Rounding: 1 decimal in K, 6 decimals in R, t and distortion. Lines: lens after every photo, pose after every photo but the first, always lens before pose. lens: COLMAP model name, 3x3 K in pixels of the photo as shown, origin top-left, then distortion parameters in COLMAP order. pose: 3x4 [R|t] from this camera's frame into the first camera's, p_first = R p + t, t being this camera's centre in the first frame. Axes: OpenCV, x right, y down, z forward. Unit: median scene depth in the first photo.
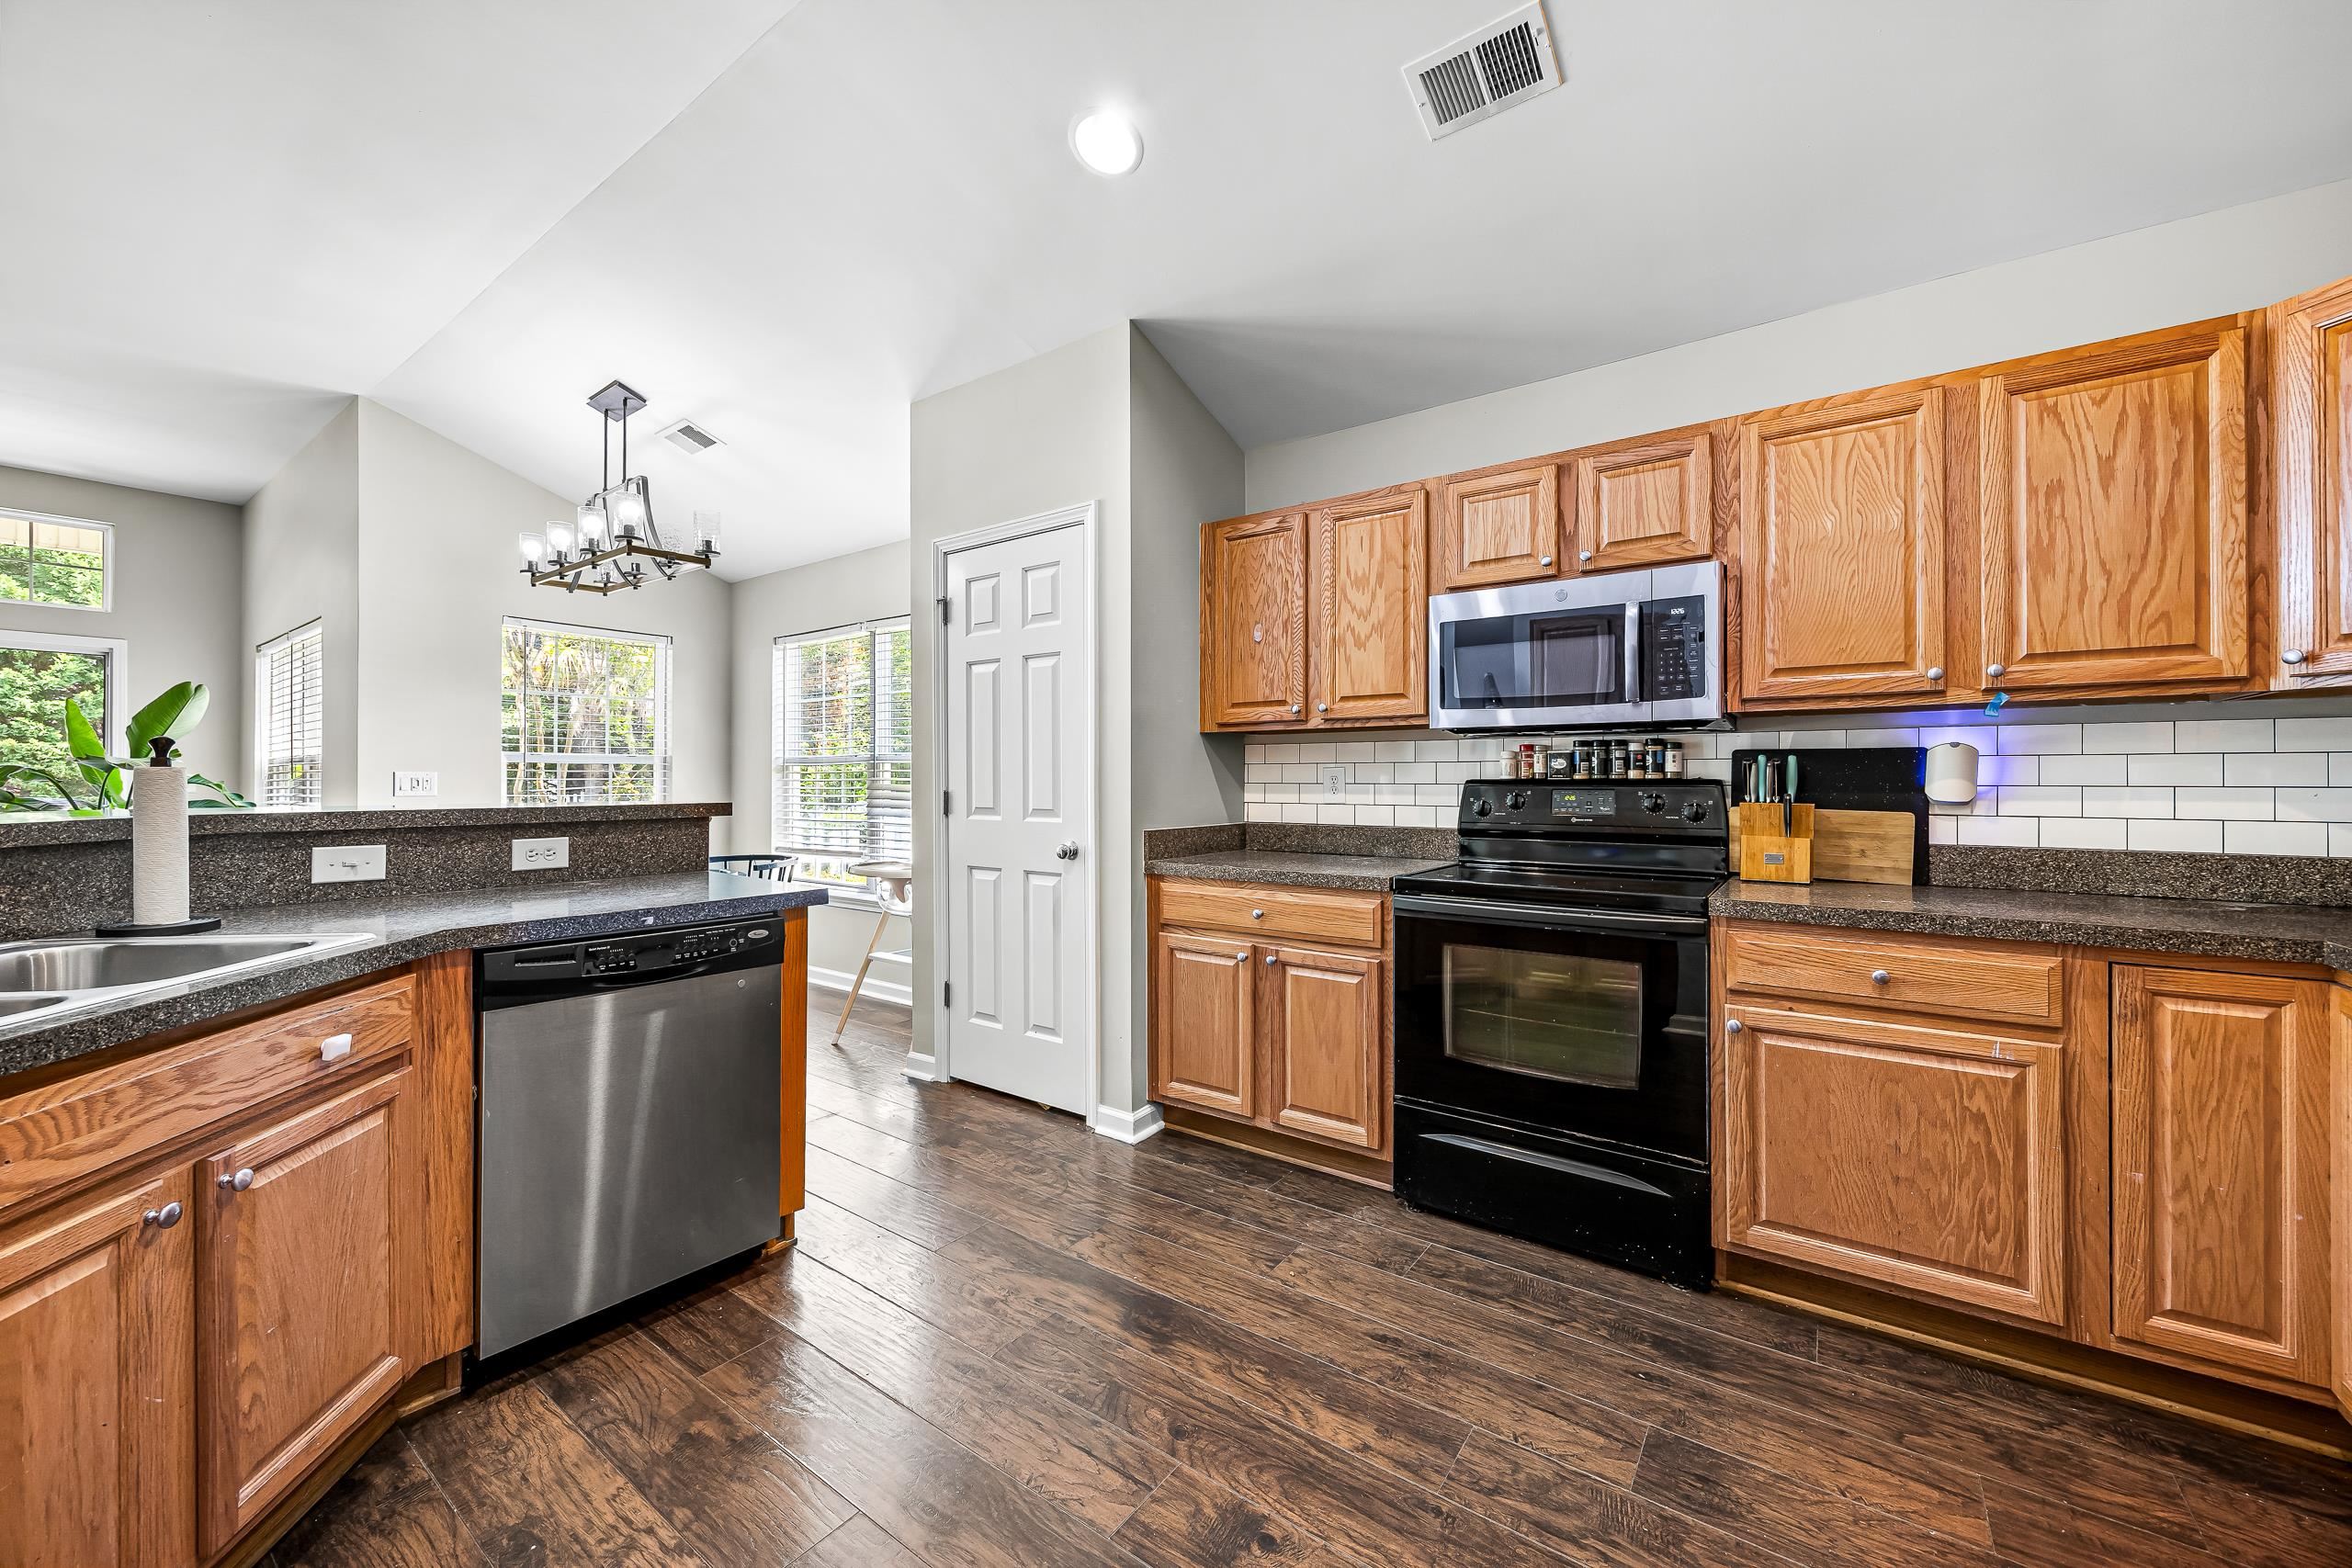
lens RADIAL K [[908.4, 0, 1174.8], [0, 908.4, 779.1], [0, 0, 1]] dist [0.001303, -0.000029]
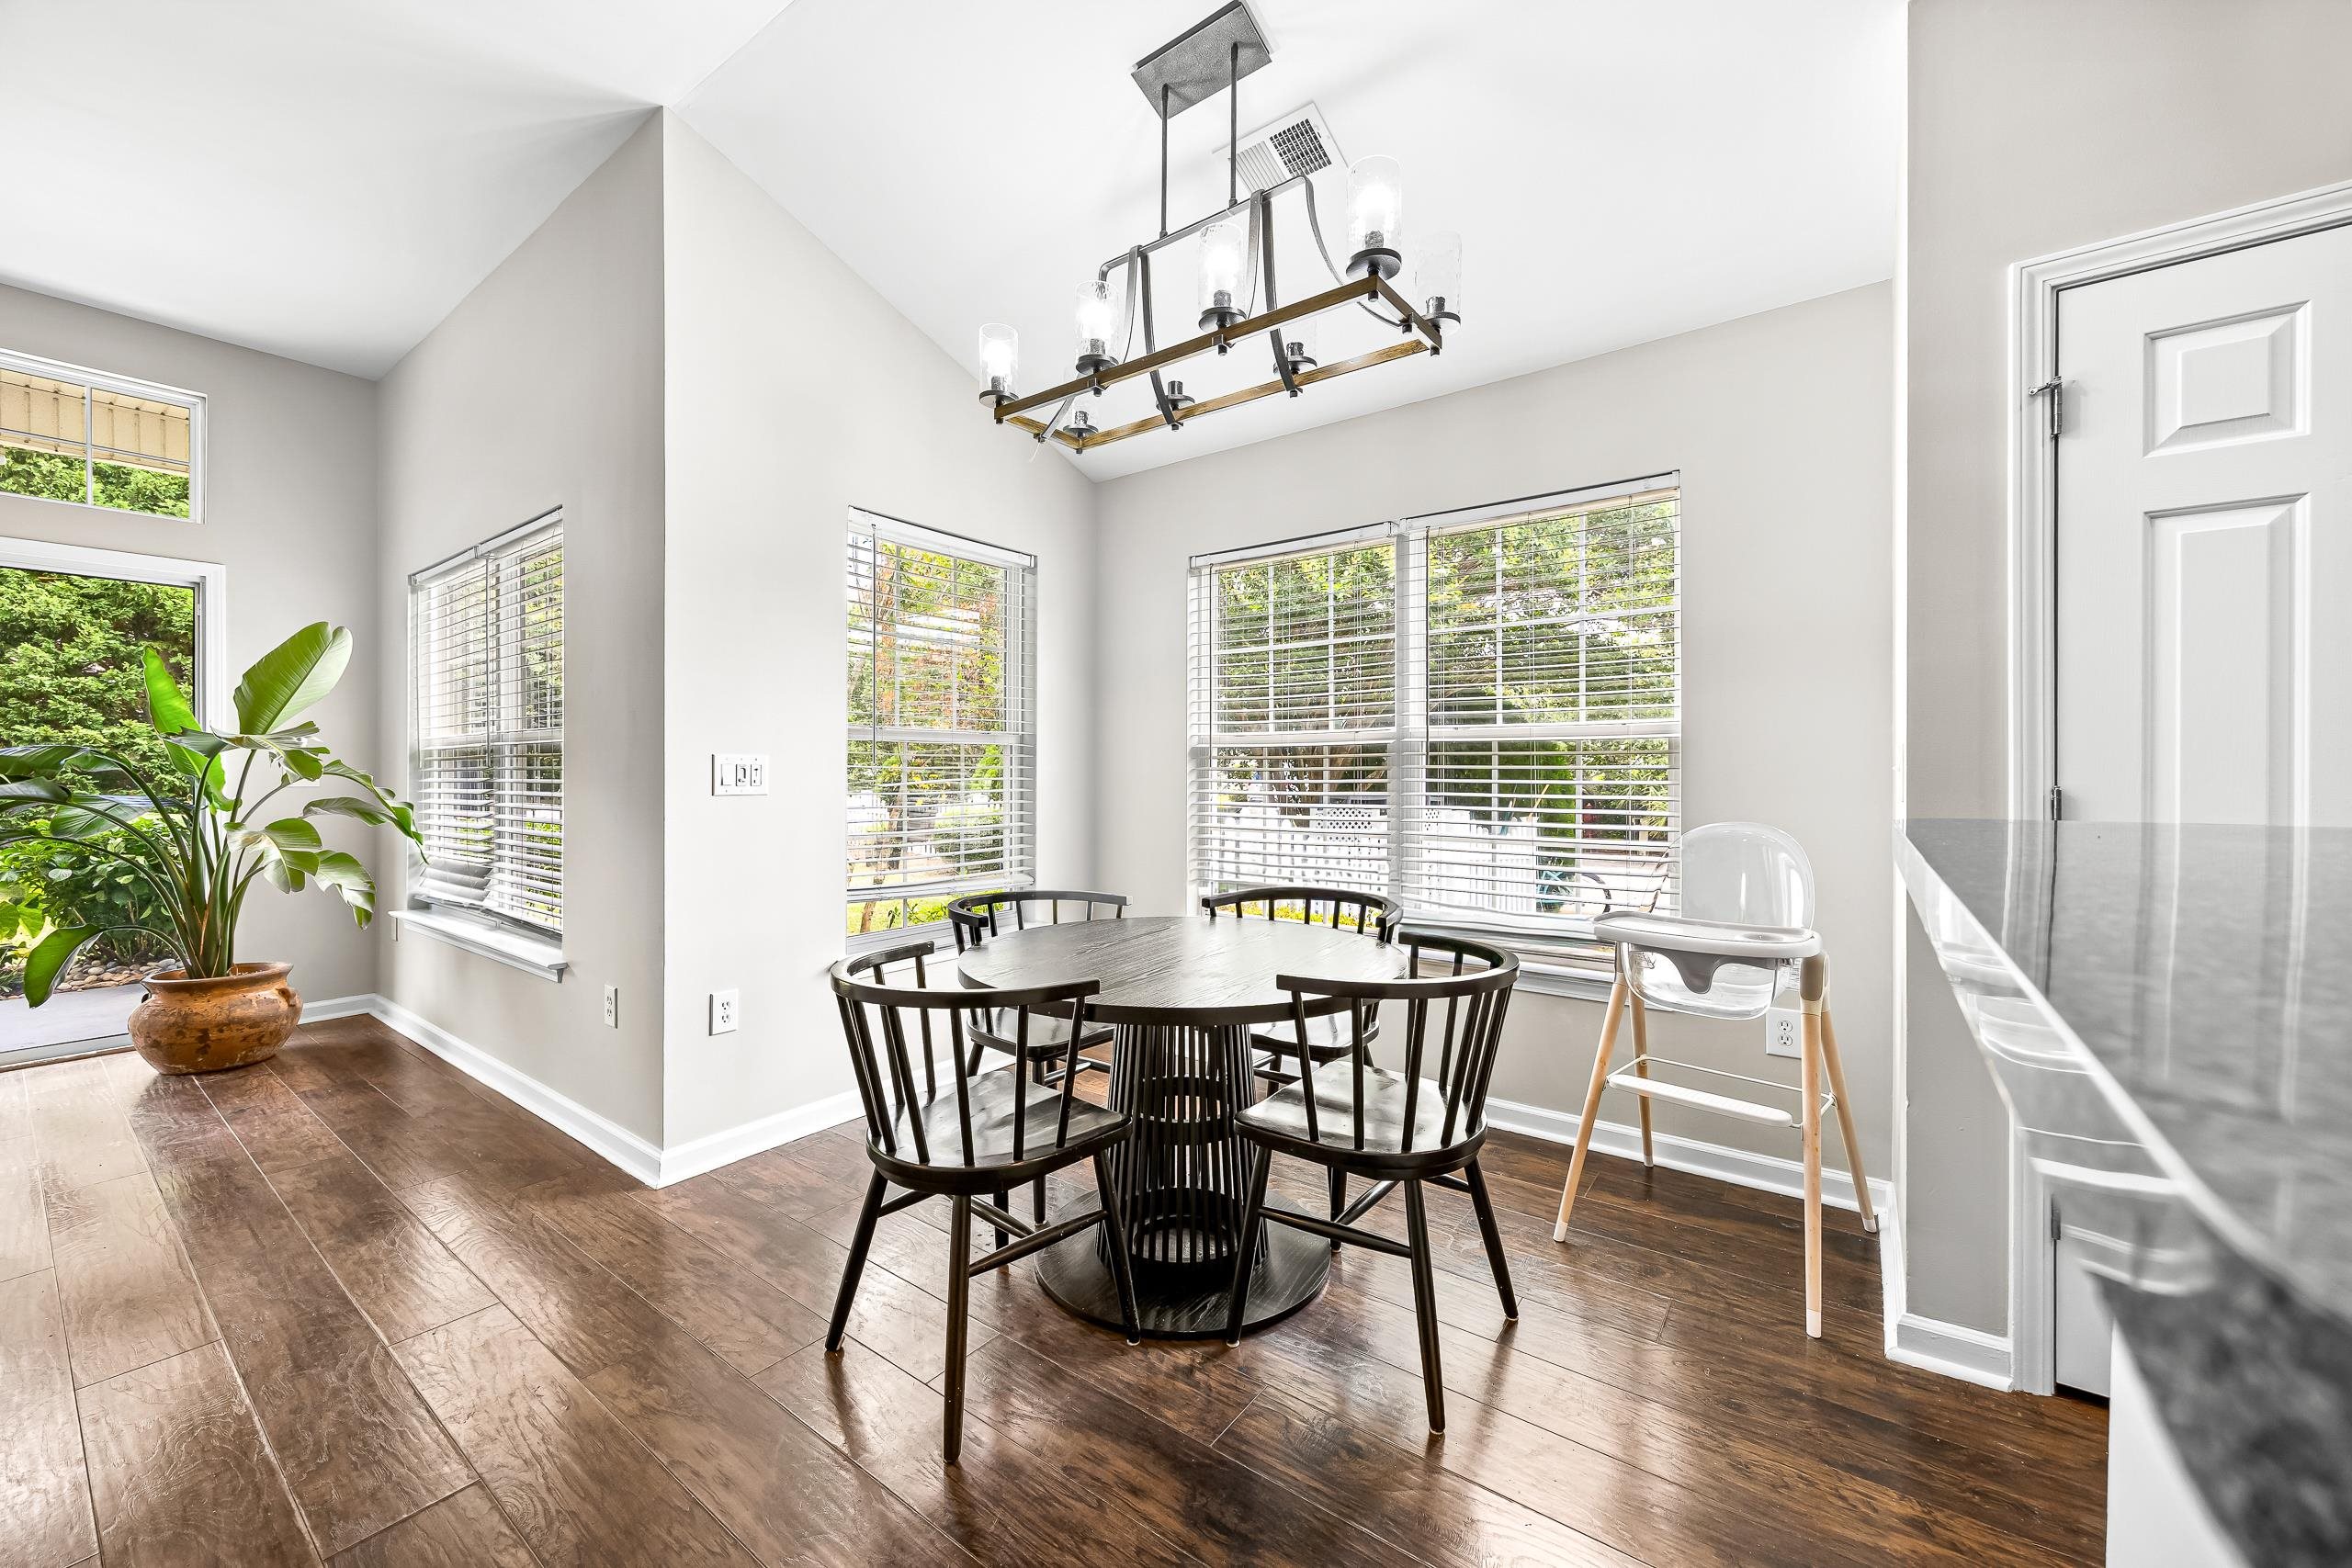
lens RADIAL K [[908.4, 0, 1174.8], [0, 908.4, 779.1], [0, 0, 1]] dist [0.001303, -0.000029]
pose [[0.999996, 0.000777, -0.002688, -0.839830], [-0.000755, 0.999967, 0.008030, 0.005037], [0.002694, -0.008028, 0.999964, 0.613111]]
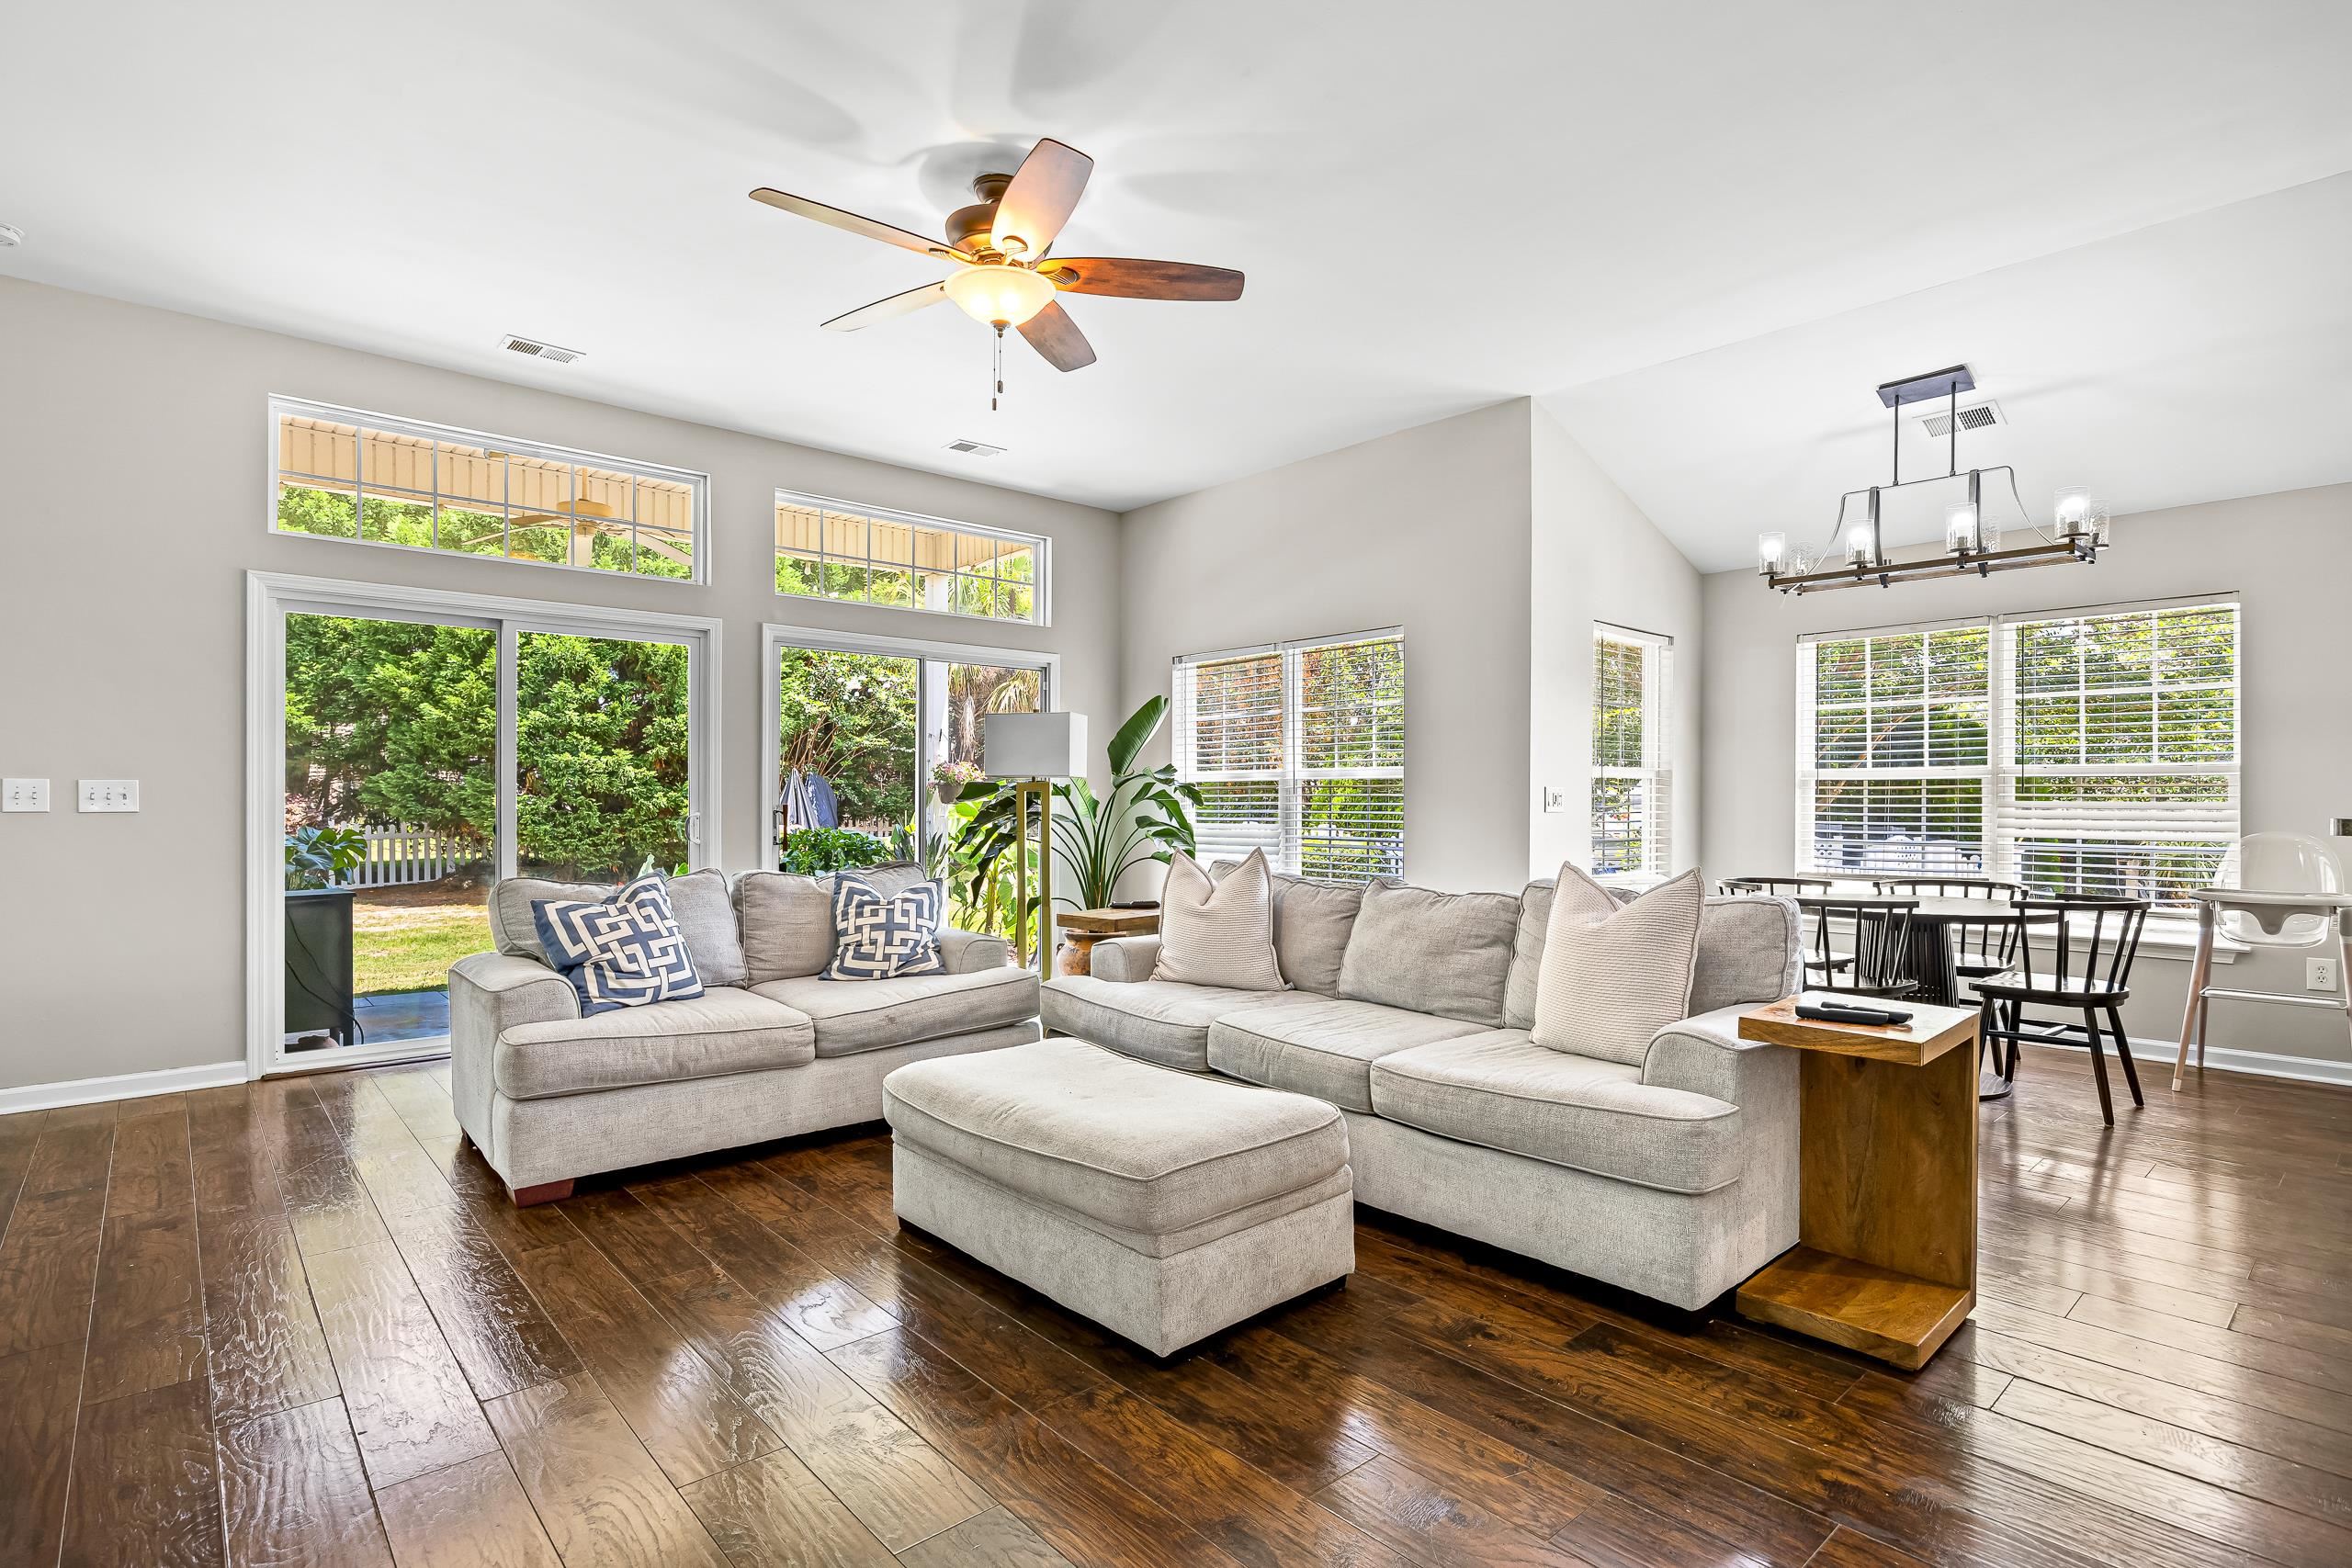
lens RADIAL K [[1155.8, 0, 1203.0], [0, 1155.8, 813.8], [0, 0, 1]] dist [0.019062, -0.000341]
pose [[0.983722, 0.005495, -0.179614, -1.509723], [-0.002880, 0.999886, 0.014817, 0.005745], [0.179675, -0.014058, 0.983626, -0.426112]]
